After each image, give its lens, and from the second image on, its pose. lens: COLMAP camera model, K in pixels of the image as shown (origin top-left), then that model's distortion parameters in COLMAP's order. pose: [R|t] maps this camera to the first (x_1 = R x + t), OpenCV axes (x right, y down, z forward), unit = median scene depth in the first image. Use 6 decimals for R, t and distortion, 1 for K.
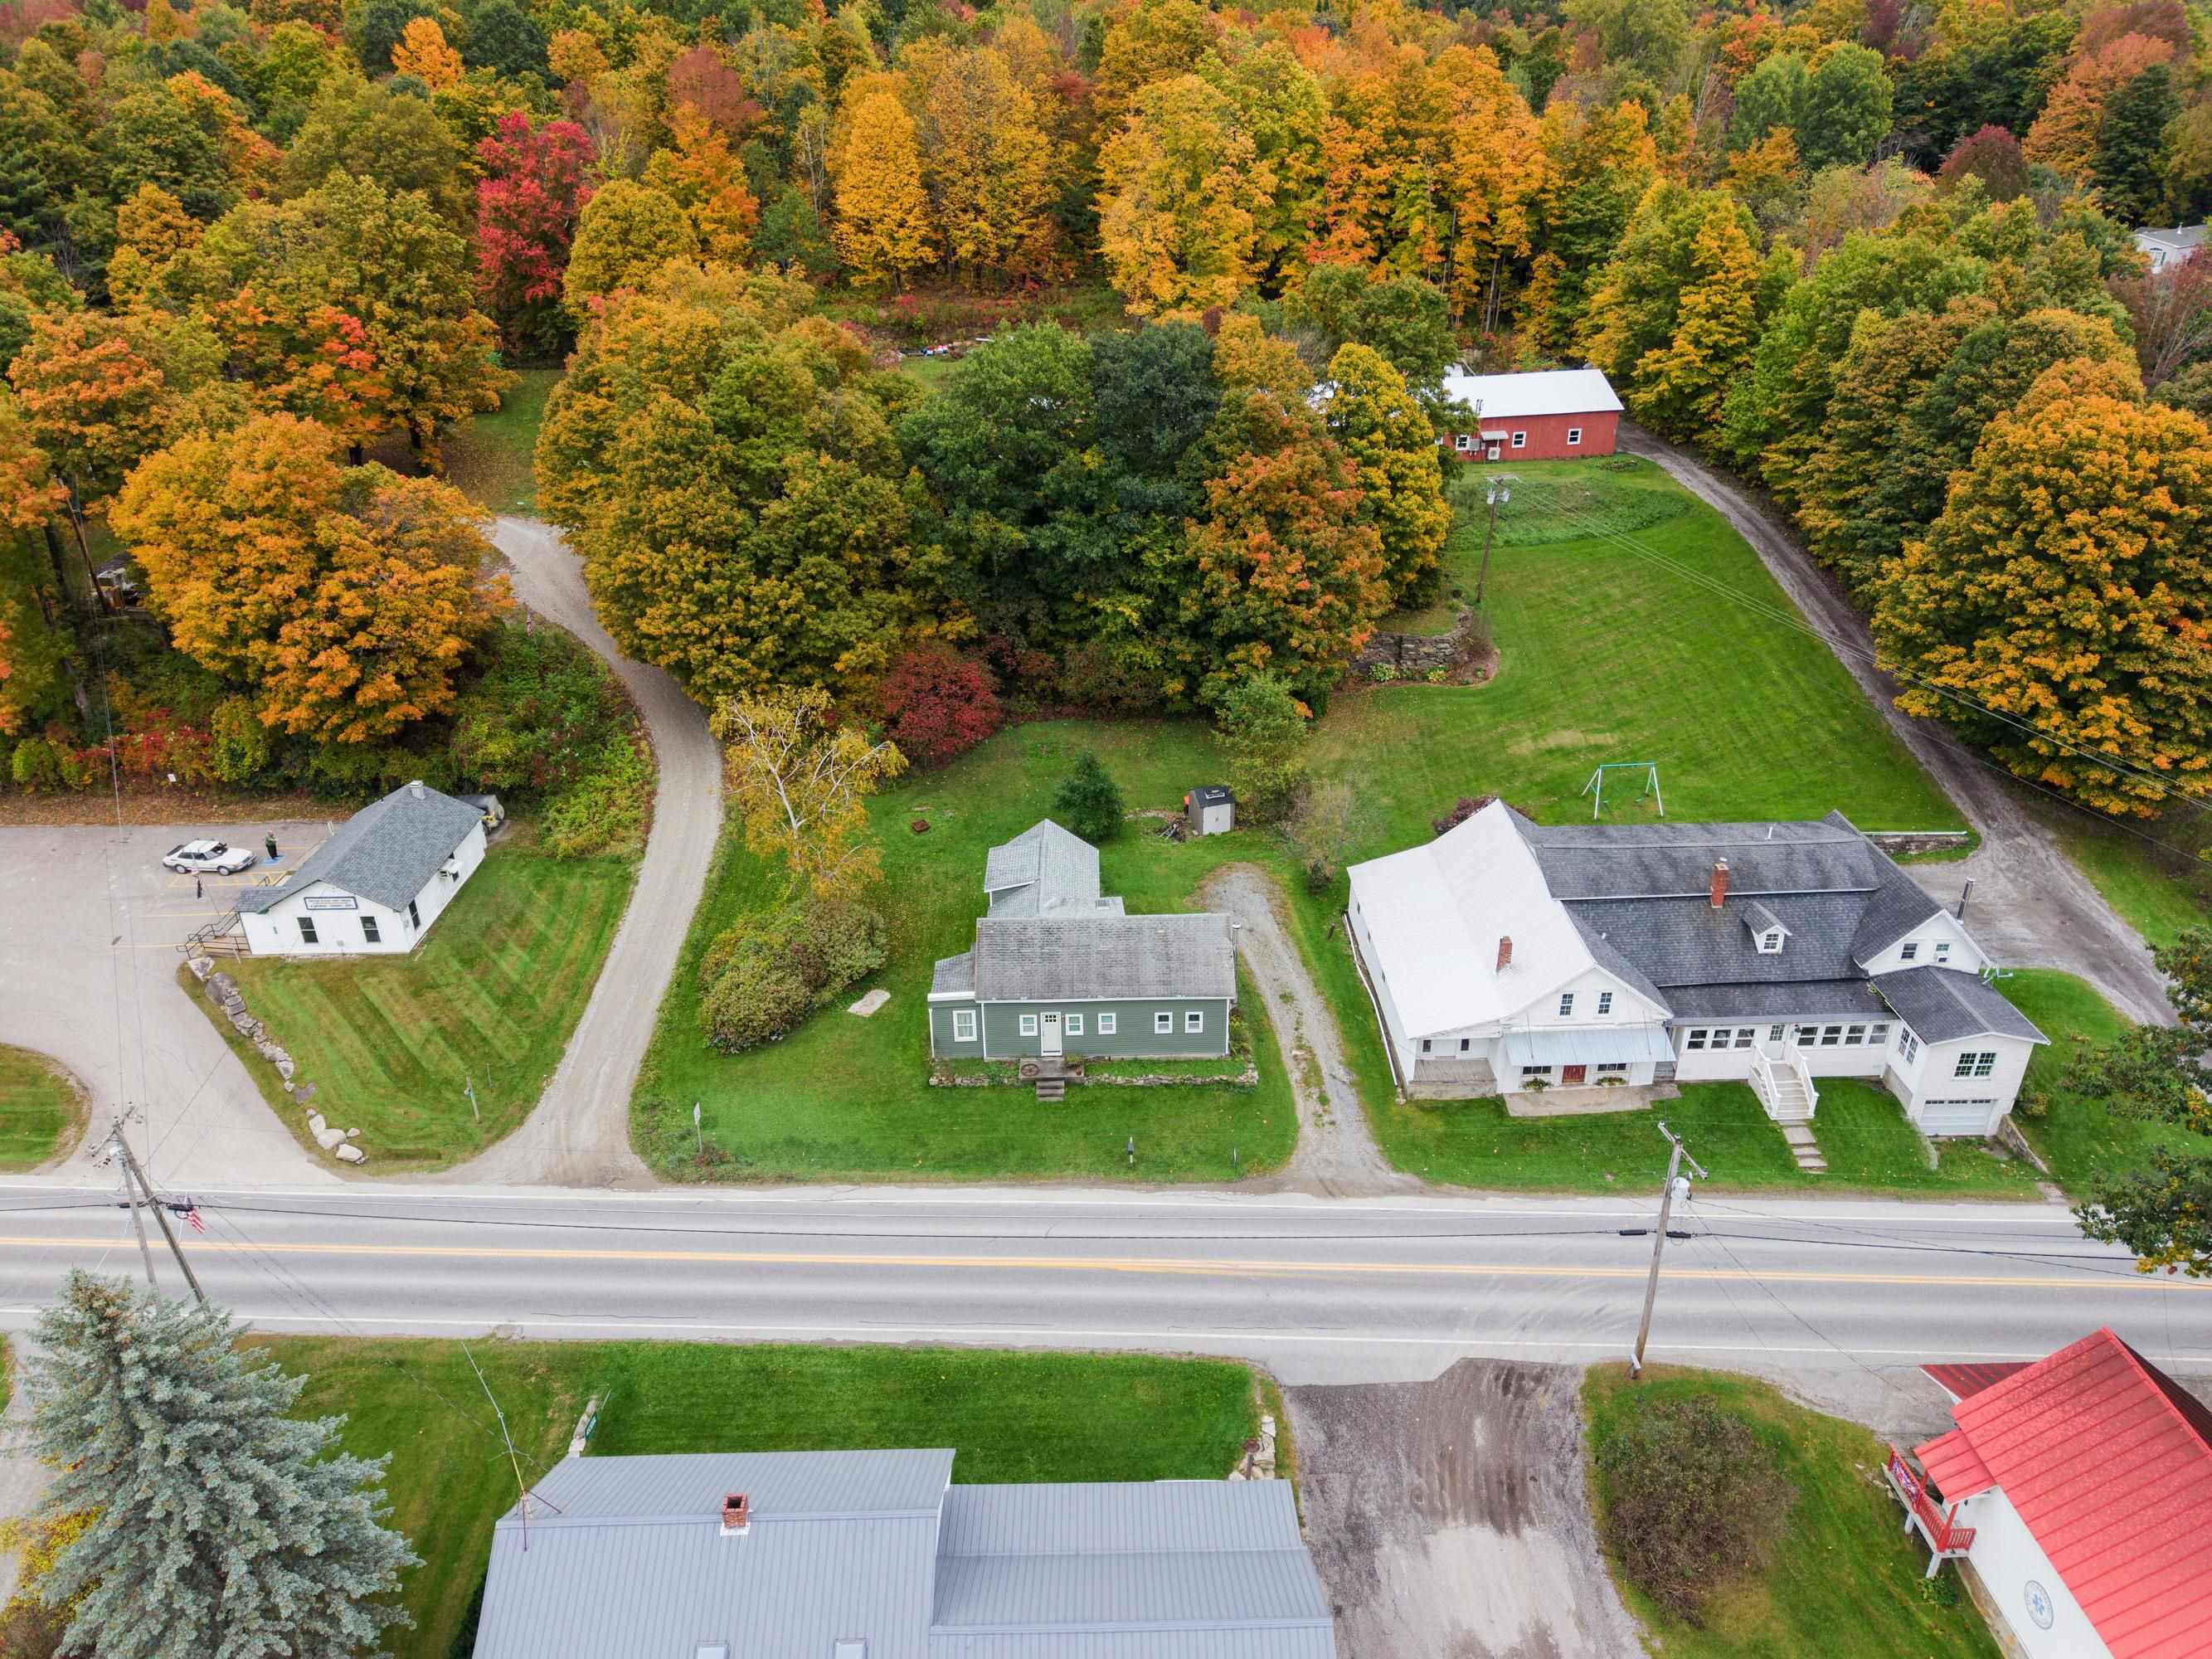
lens RADIAL K [[1507.2, 0, 1106.0], [0, 1507.2, 829.5], [0, 0, 1]] dist [-0.030330, 0.001093]
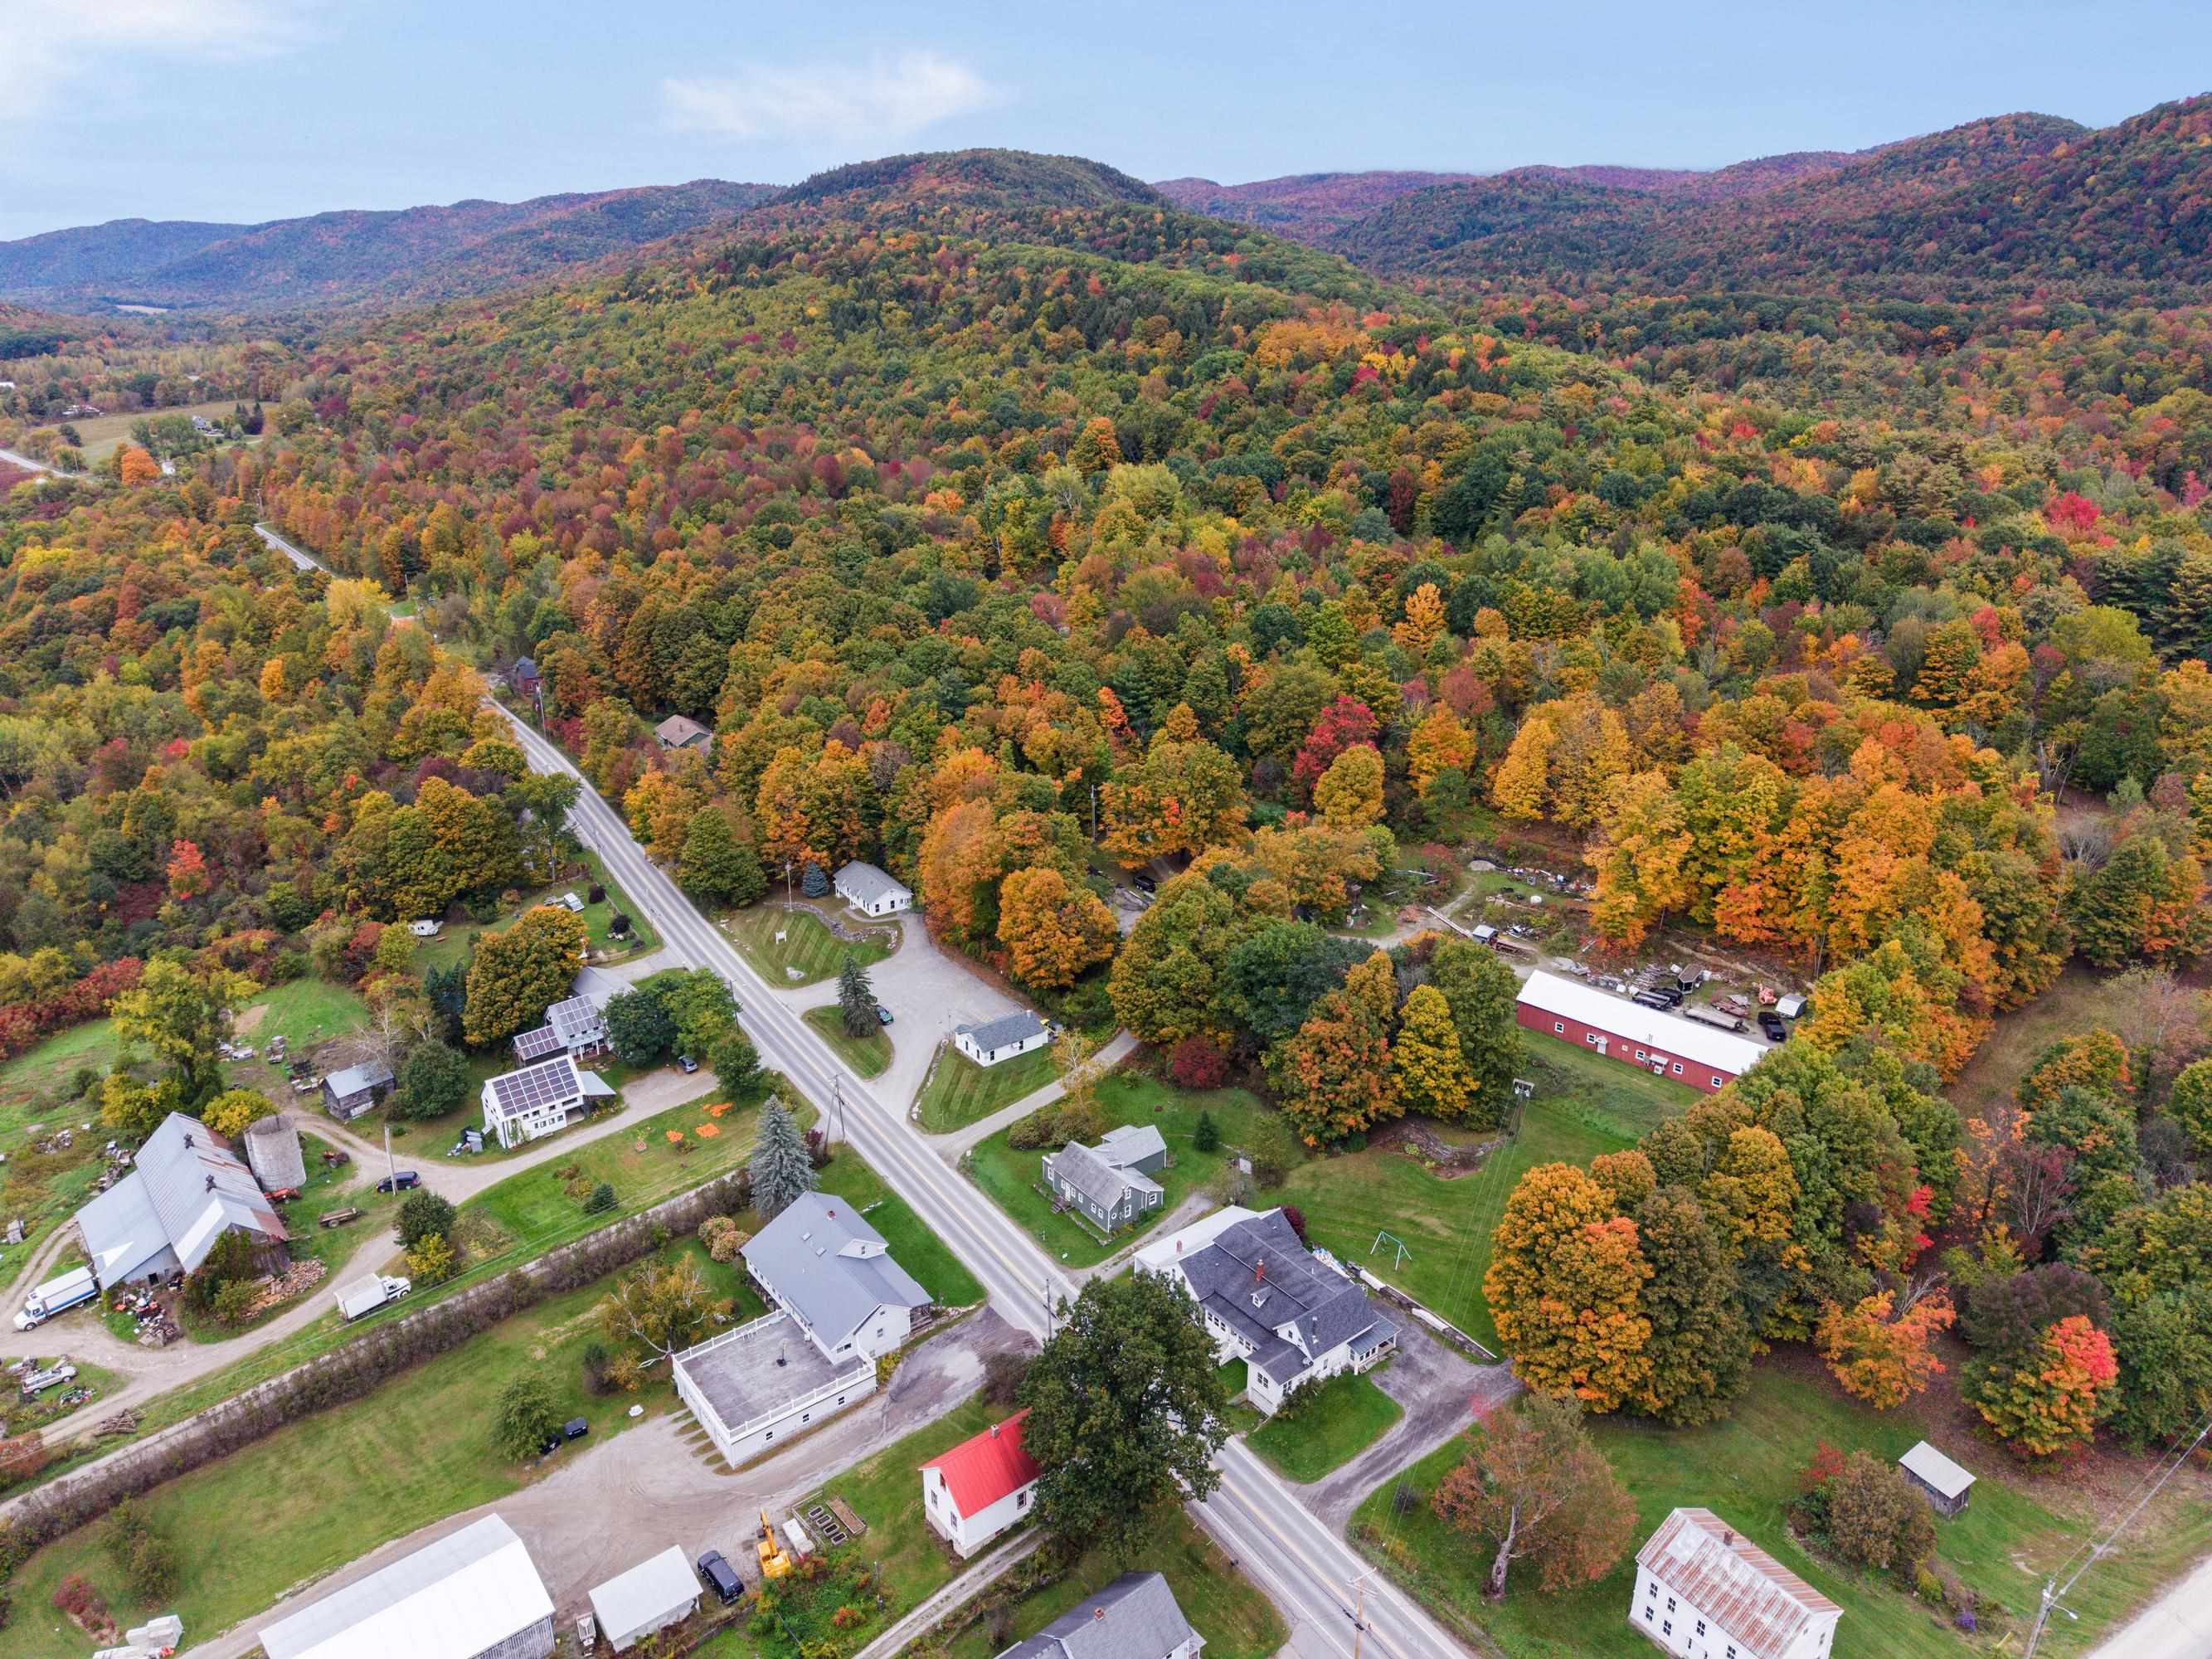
lens RADIAL K [[1509.3, 0, 1106.0], [0, 1509.3, 829.5], [0, 0, 1]] dist [0.025892, -0.018494]
pose [[0.590084, 0.296413, -0.750960, 1.600464], [-0.369951, 0.926034, 0.074819, -0.602018], [0.717591, 0.233669, 0.656096, -0.783381]]
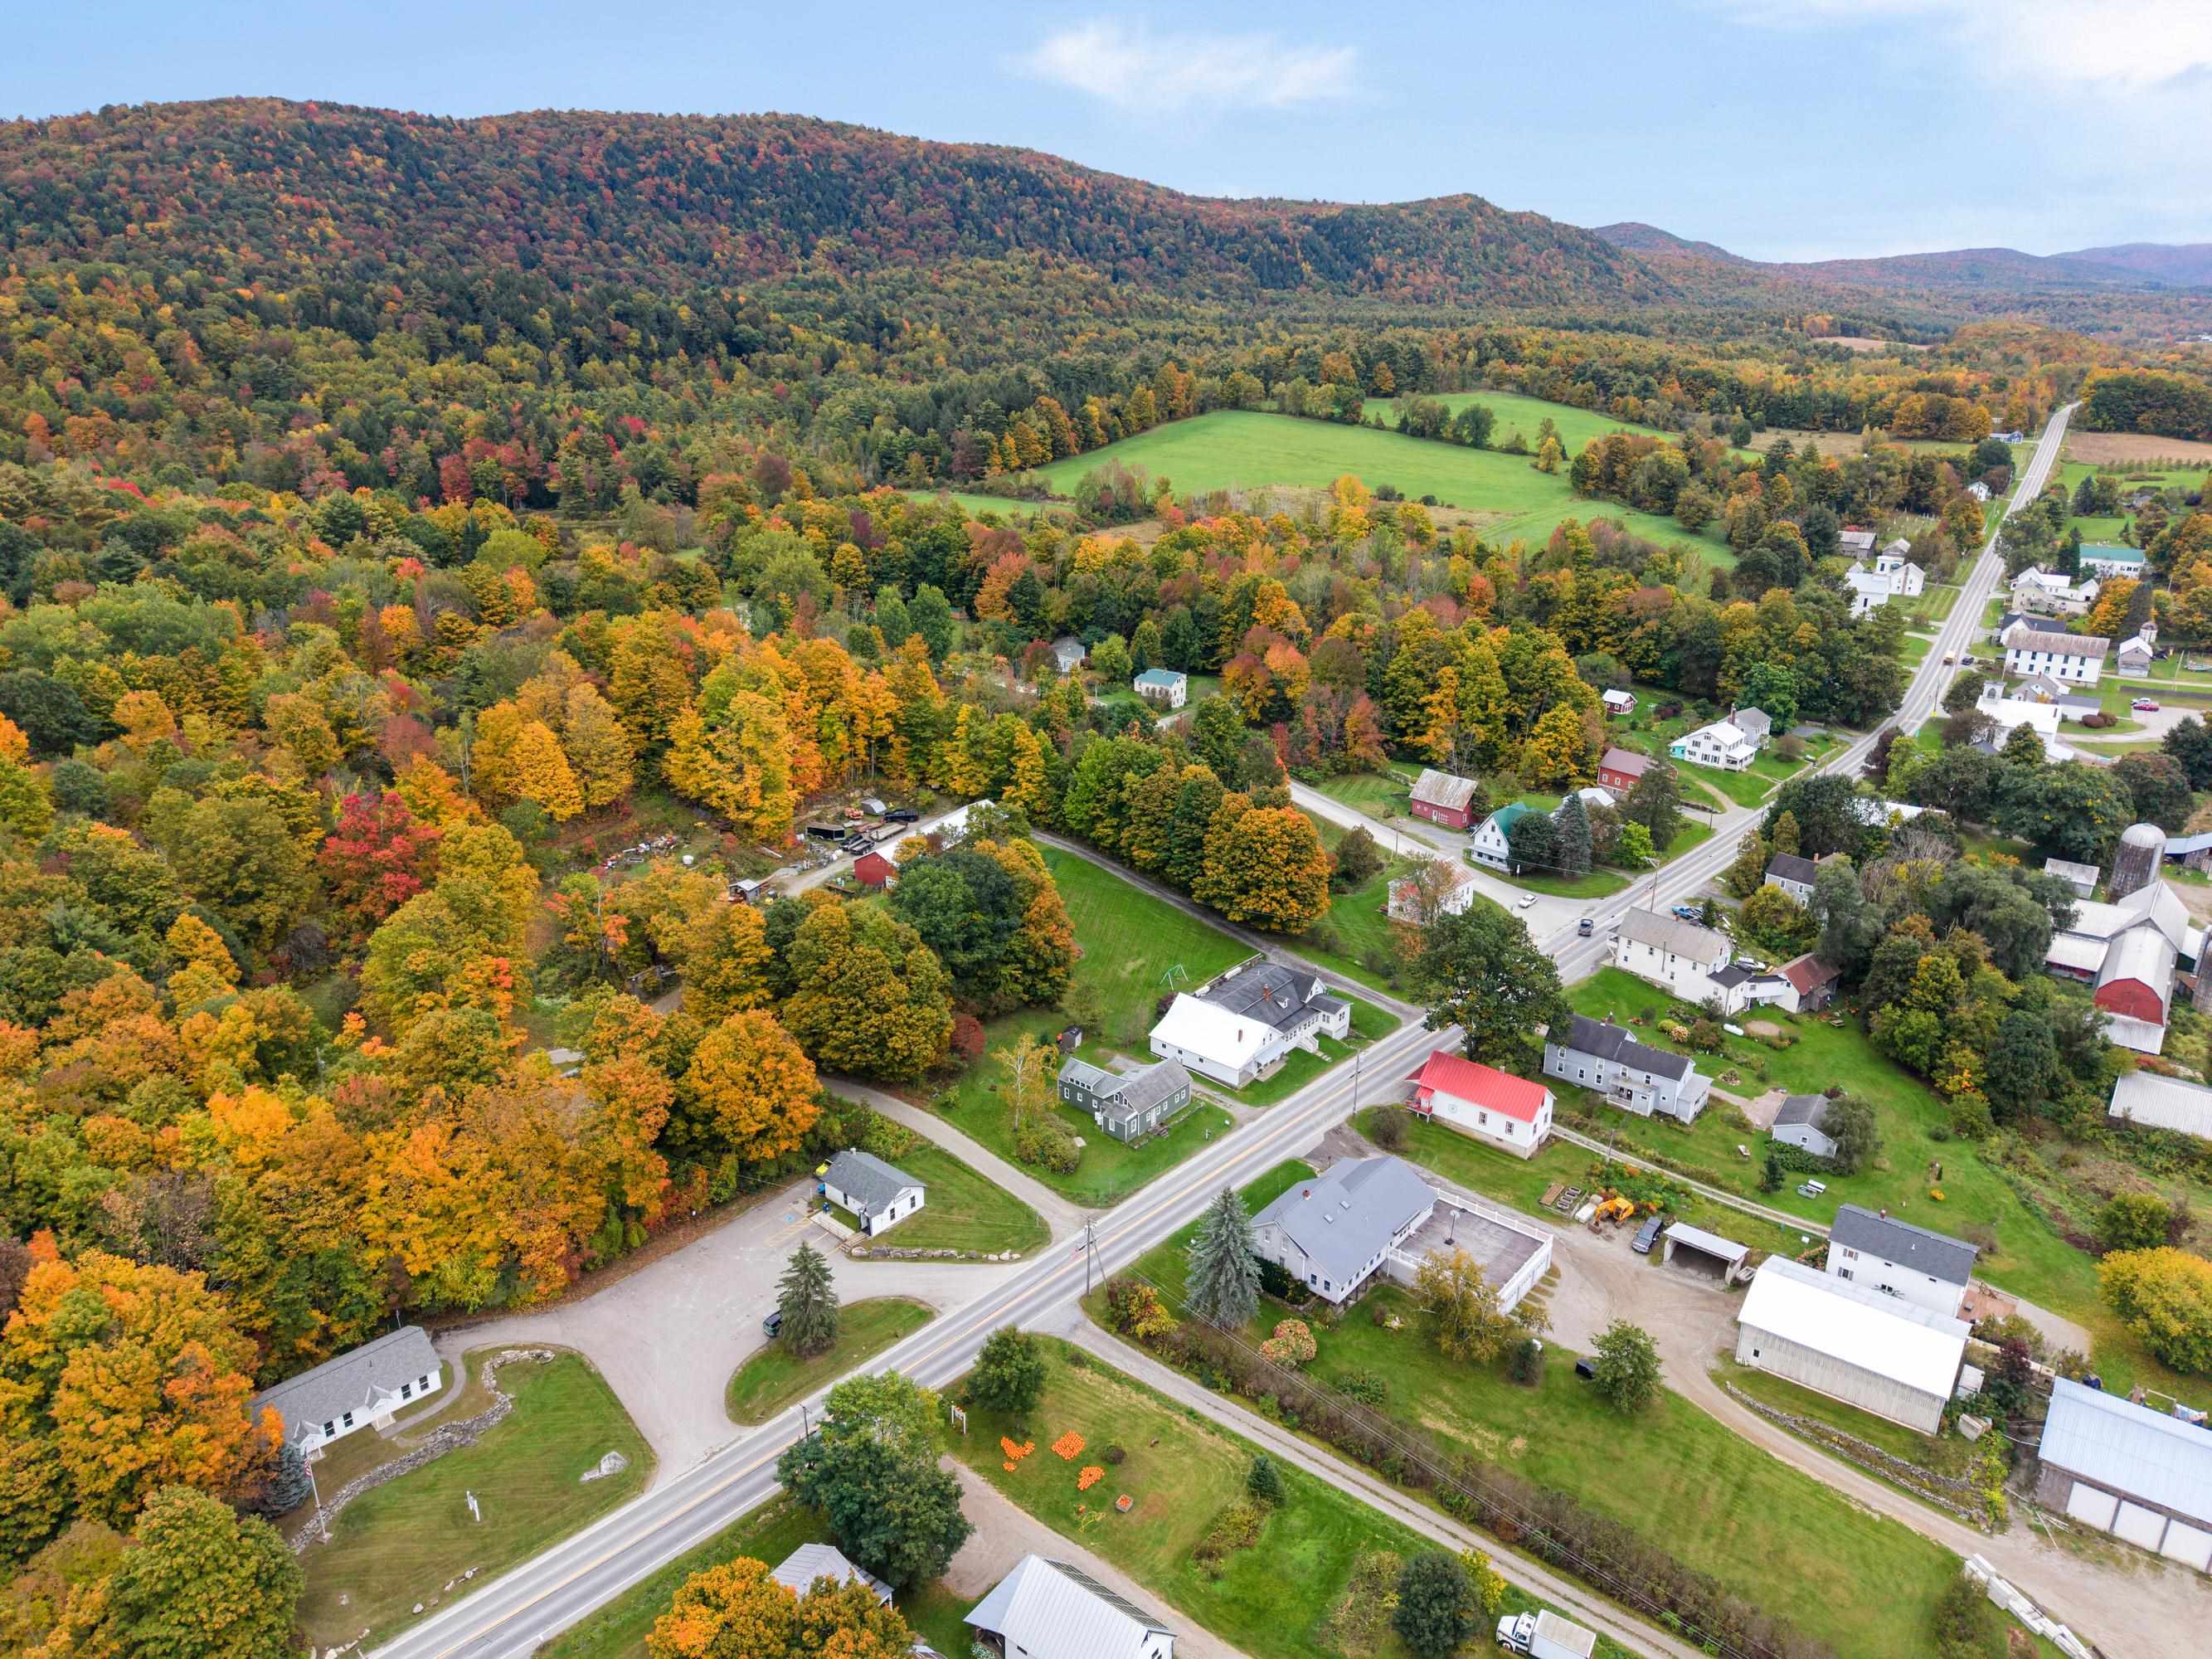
lens RADIAL K [[1509.3, 0, 1106.0], [0, 1509.3, 829.5], [0, 0, 1]] dist [0.025892, -0.018494]
pose [[0.648197, -0.244406, 0.721184, -1.752316], [0.330951, 0.943386, 0.022251, -0.409546], [-0.685793, 0.224253, 0.692386, -0.919312]]
